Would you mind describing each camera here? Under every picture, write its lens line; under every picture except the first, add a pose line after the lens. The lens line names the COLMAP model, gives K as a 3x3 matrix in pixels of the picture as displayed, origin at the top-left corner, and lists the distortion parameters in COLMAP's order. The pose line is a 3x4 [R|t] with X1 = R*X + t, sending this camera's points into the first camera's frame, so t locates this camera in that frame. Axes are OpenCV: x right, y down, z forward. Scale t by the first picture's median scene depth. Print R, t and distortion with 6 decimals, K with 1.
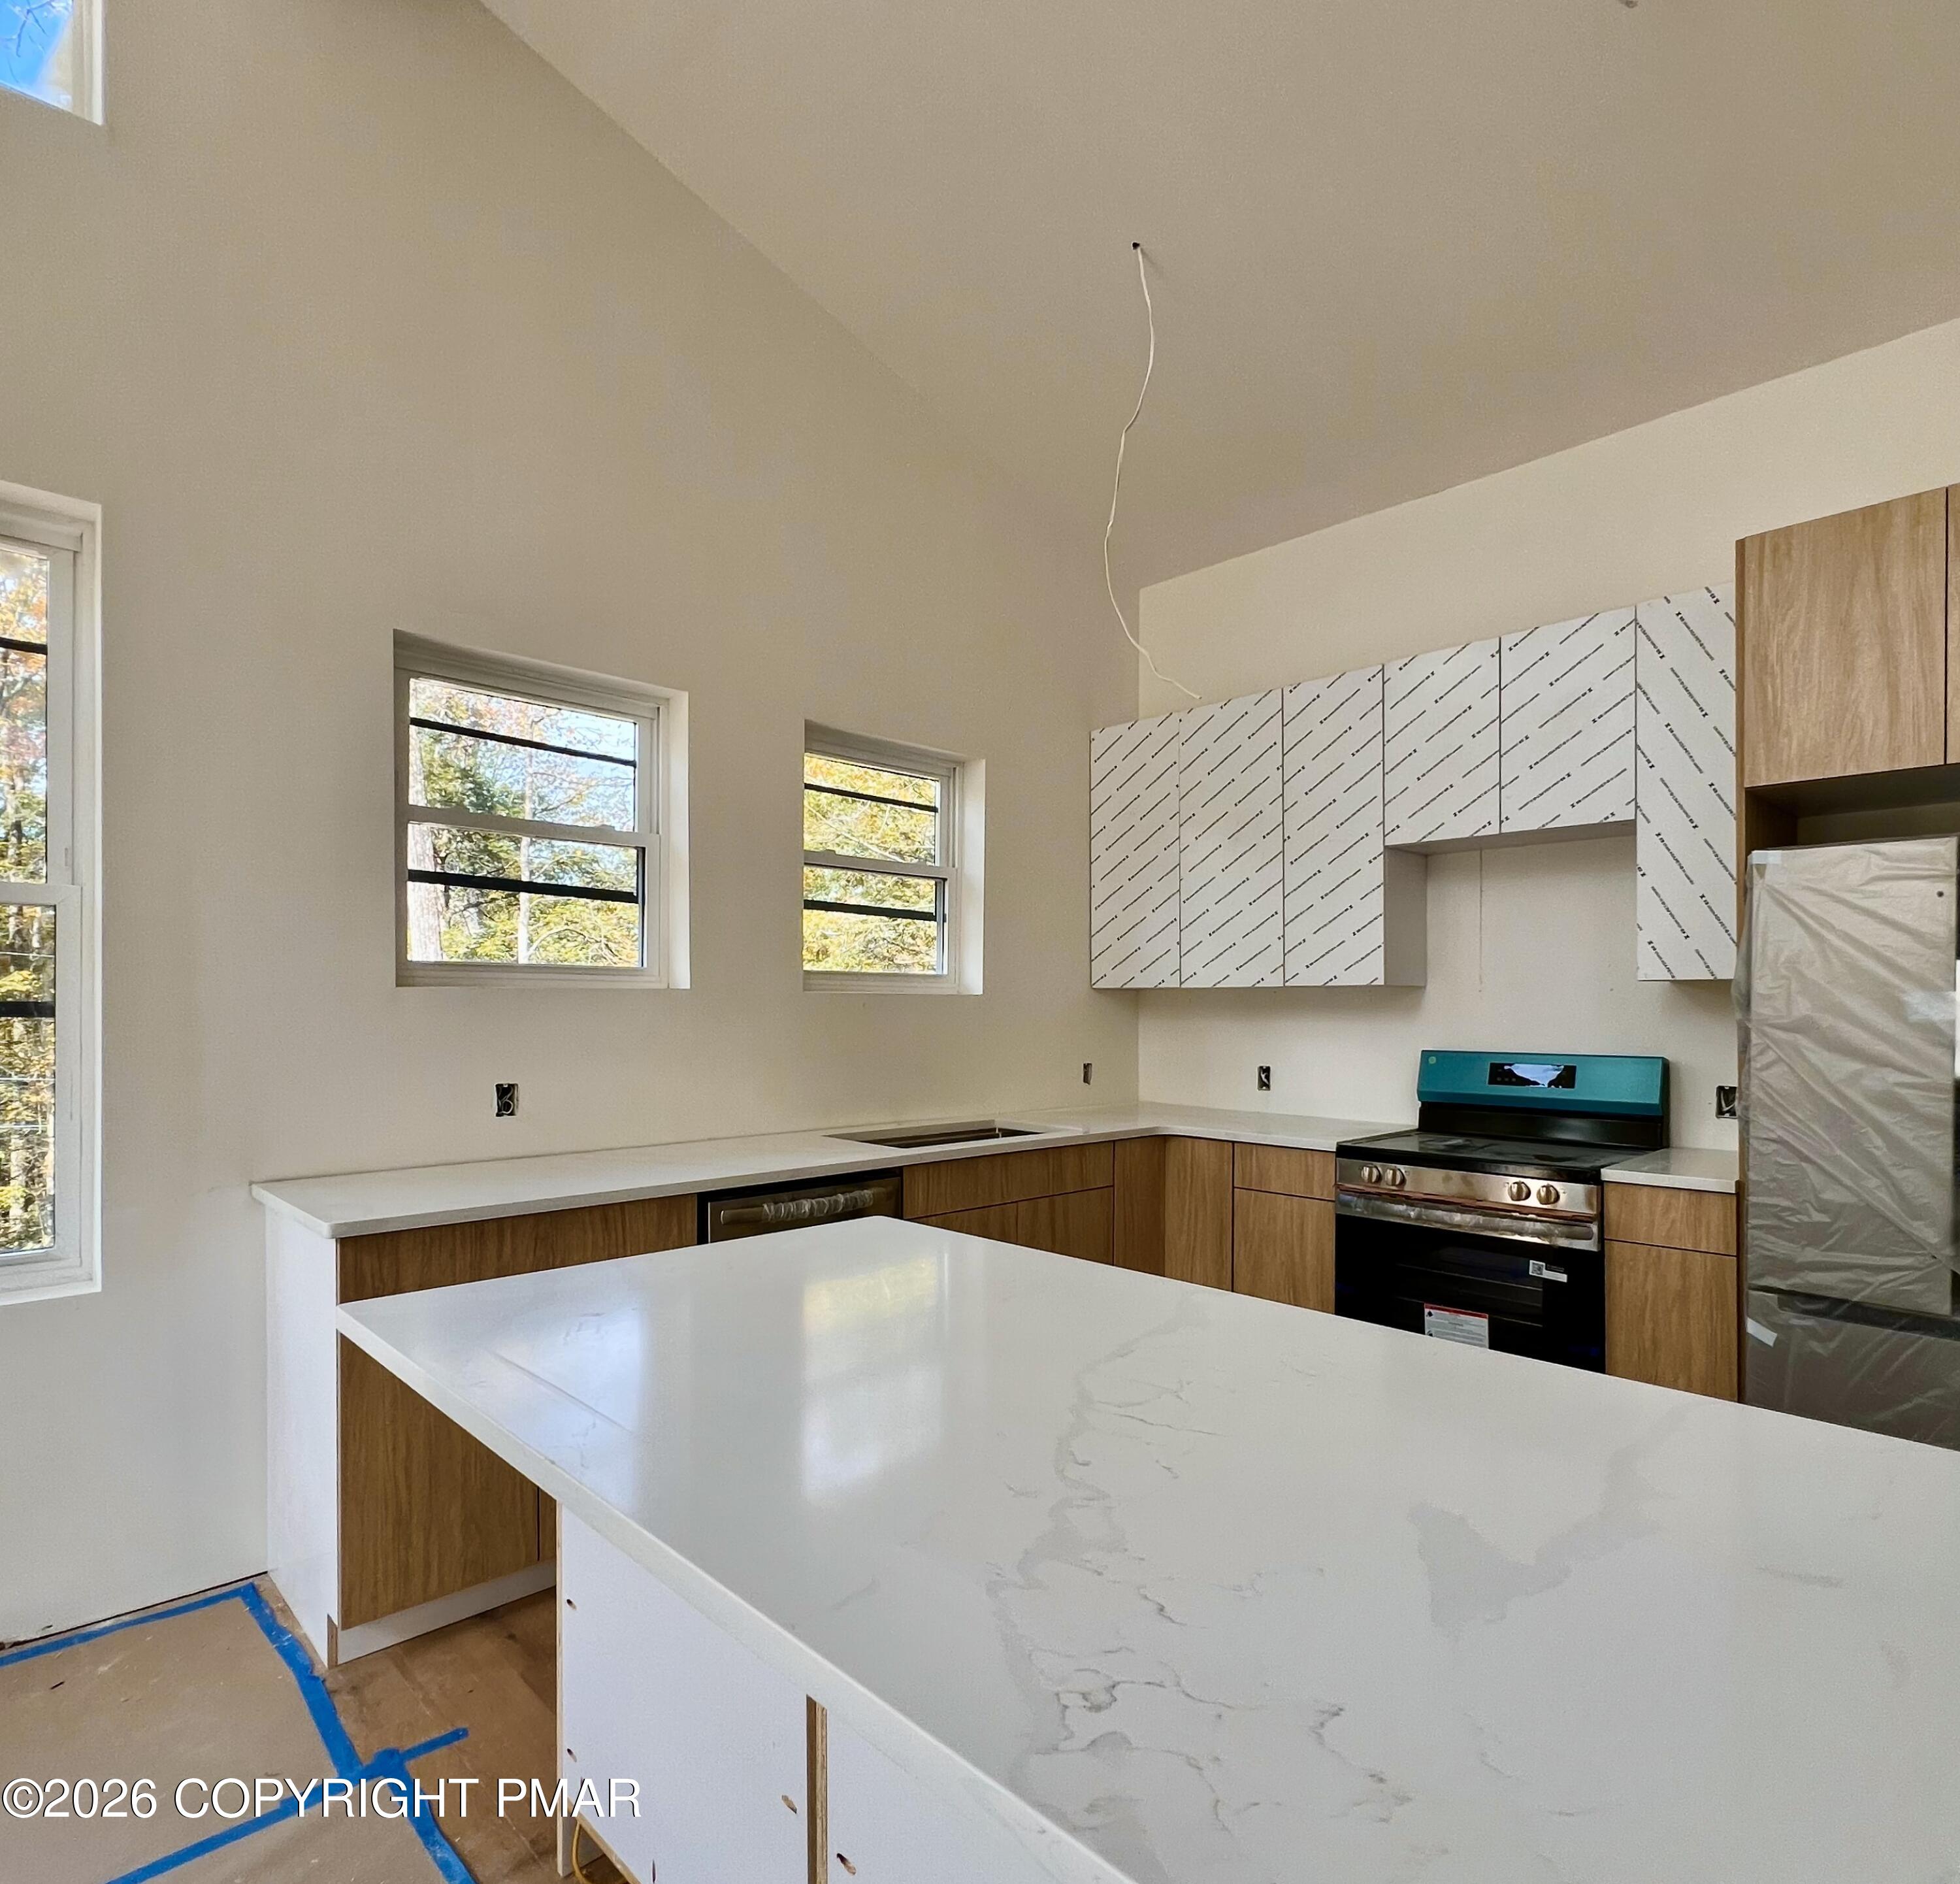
lens RADIAL K [[1111.0, 0, 1046.3], [0, 1111.0, 1007.7], [0, 0, 1]] dist [0.000797, -0.001035]
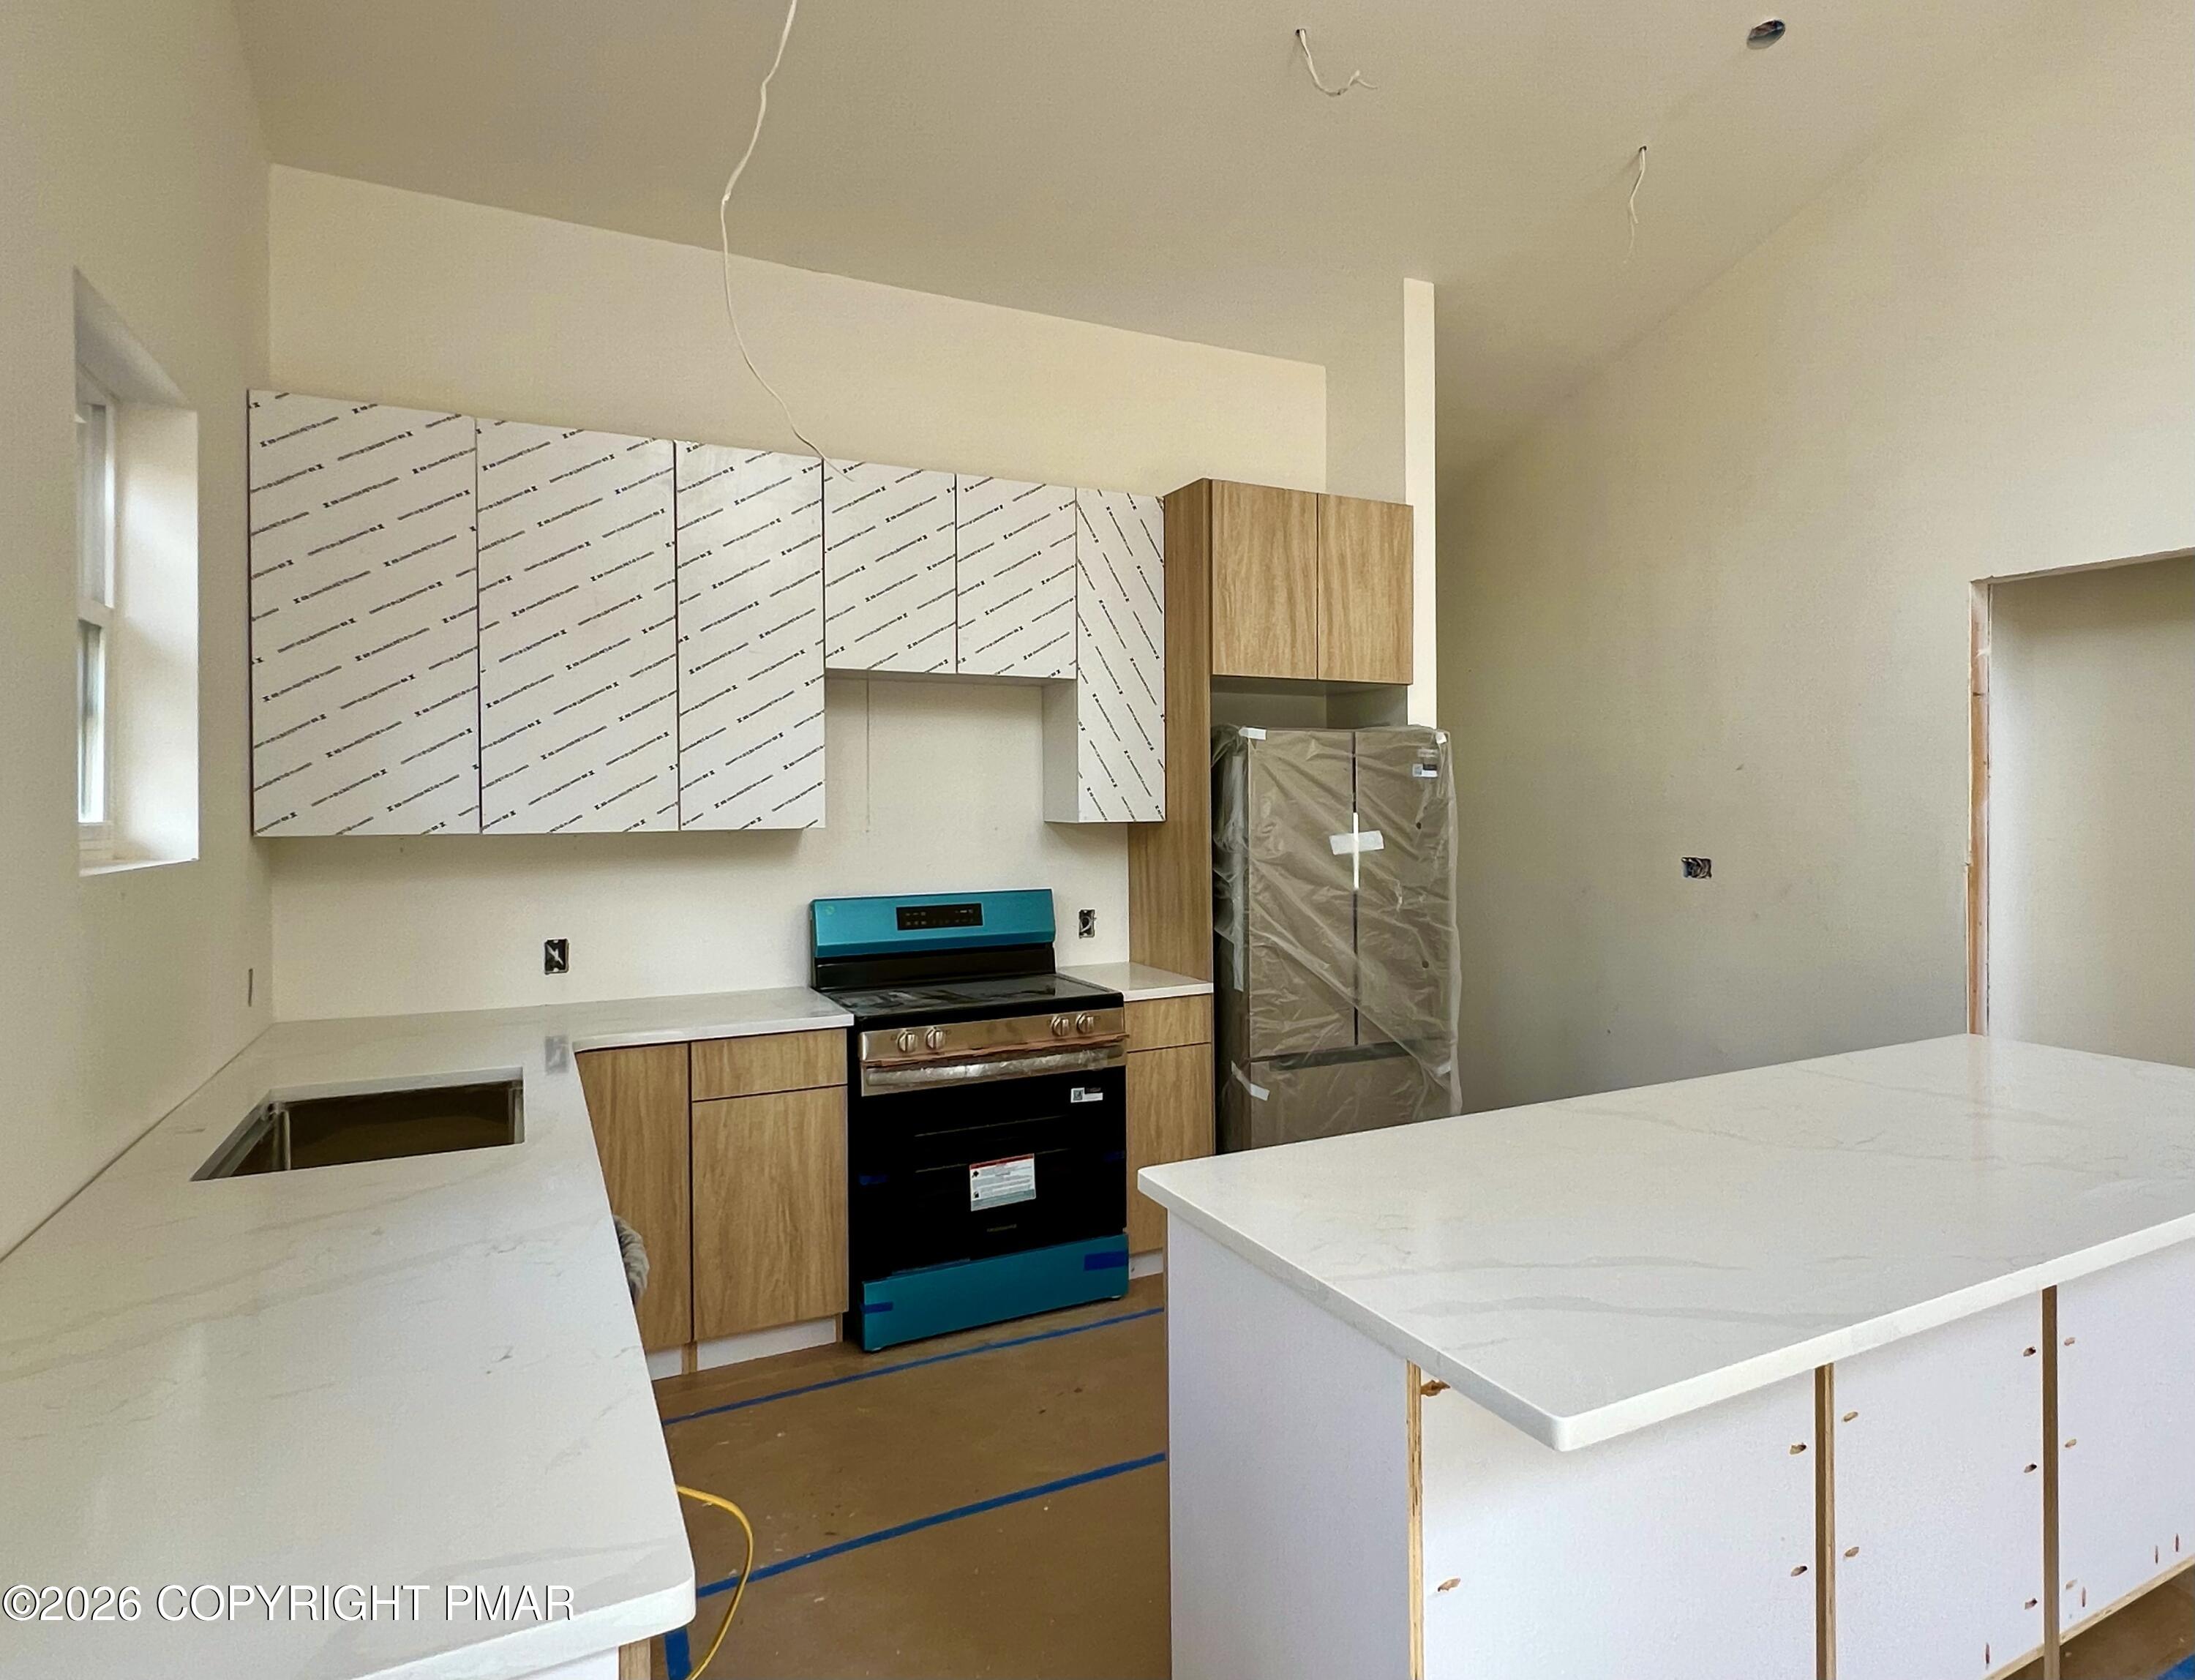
lens RADIAL K [[1309.9, 0, 1272.0], [0, 1309.9, 799.4], [0, 0, 1]] dist [0.001134, 0.000599]
pose [[0.266511, -0.006459, 0.963810, -0.618127], [0.009341, 0.999948, 0.004118, -0.046044], [-0.963787, 0.007906, 0.266557, 0.409388]]
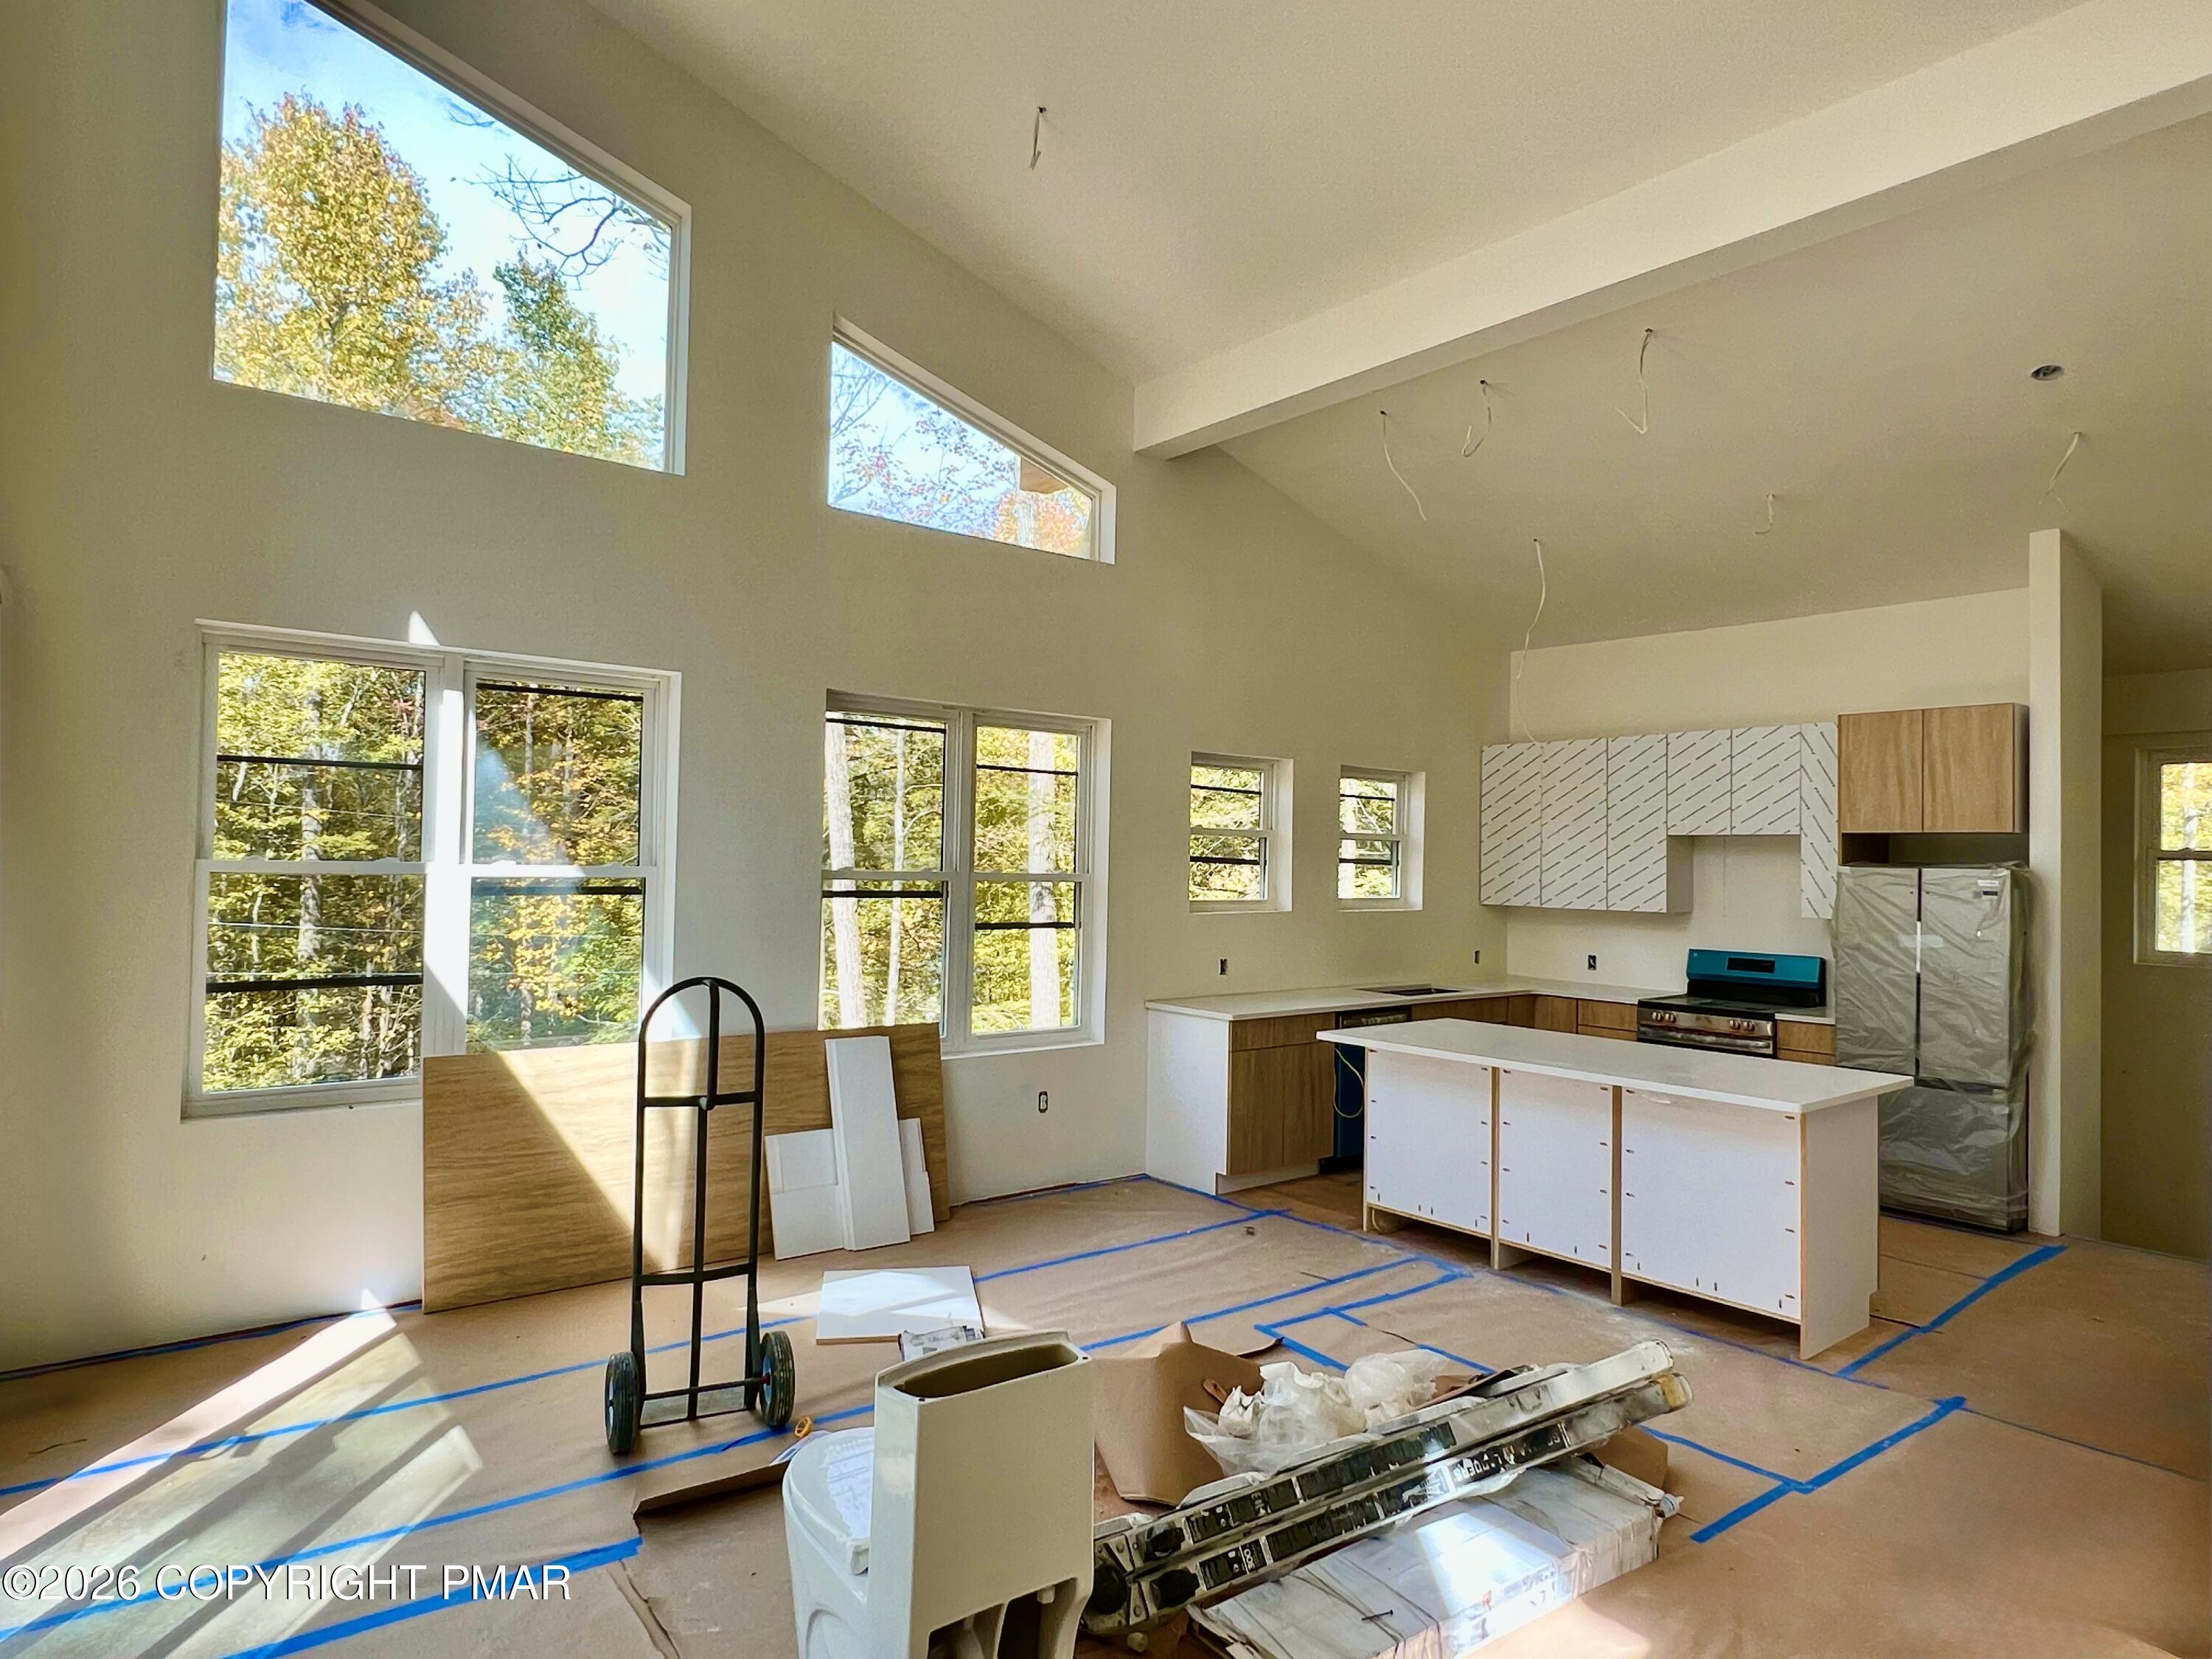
lens RADIAL K [[1310.6, 0, 1108.3], [0, 1310.6, 836.5], [0, 0, 1]] dist [-0.000423, 0.000435]
pose [[0.991768, 0.010189, -0.127645, -0.334012], [-0.012521, 0.999769, -0.017486, -0.099496], [0.127437, 0.018940, 0.991666, -1.265798]]
